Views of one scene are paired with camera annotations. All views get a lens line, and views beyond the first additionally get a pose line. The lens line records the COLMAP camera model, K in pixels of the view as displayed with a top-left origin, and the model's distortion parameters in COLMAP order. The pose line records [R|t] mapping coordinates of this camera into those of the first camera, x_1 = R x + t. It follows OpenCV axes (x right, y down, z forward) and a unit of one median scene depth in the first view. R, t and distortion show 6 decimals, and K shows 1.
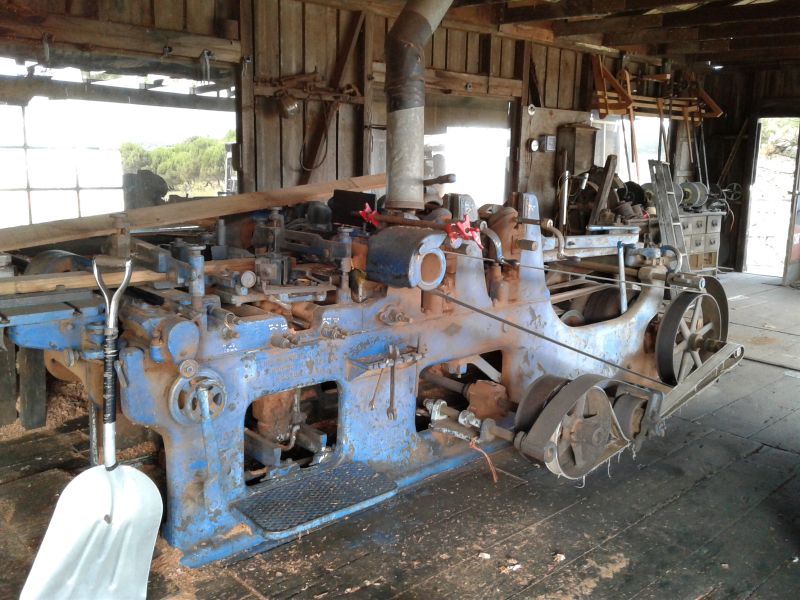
lens RADIAL K [[769.3, 0, 399.9], [0, 769.3, 299.1], [0, 0, 1]] dist [-0.020984, 0.000000]
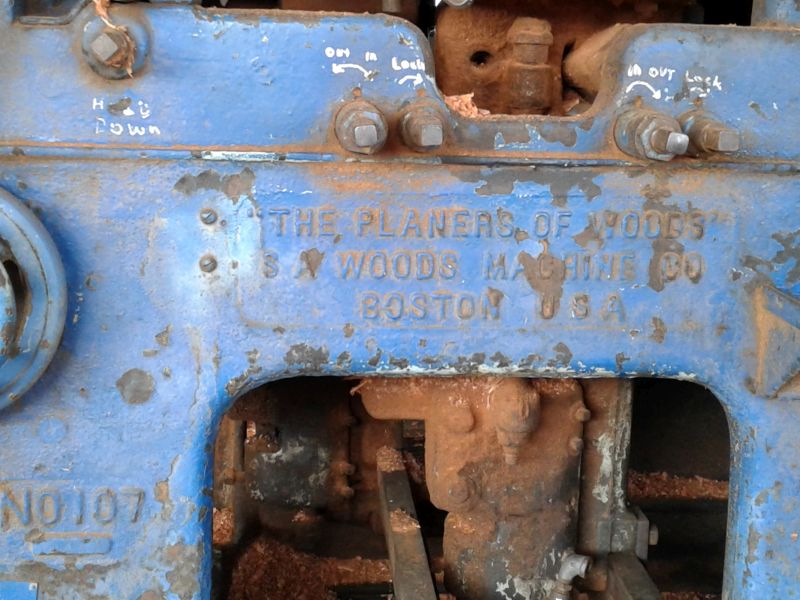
lens RADIAL K [[769.3, 0, 400.6], [0, 769.3, 299.4], [0, 0, 1]] dist [-0.020984, 0.000000]
pose [[0.753199, 0.038234, -0.656681, -0.004840], [-0.123163, 0.988851, -0.083692, 0.121529], [0.646160, 0.143916, 0.749511, 0.855551]]
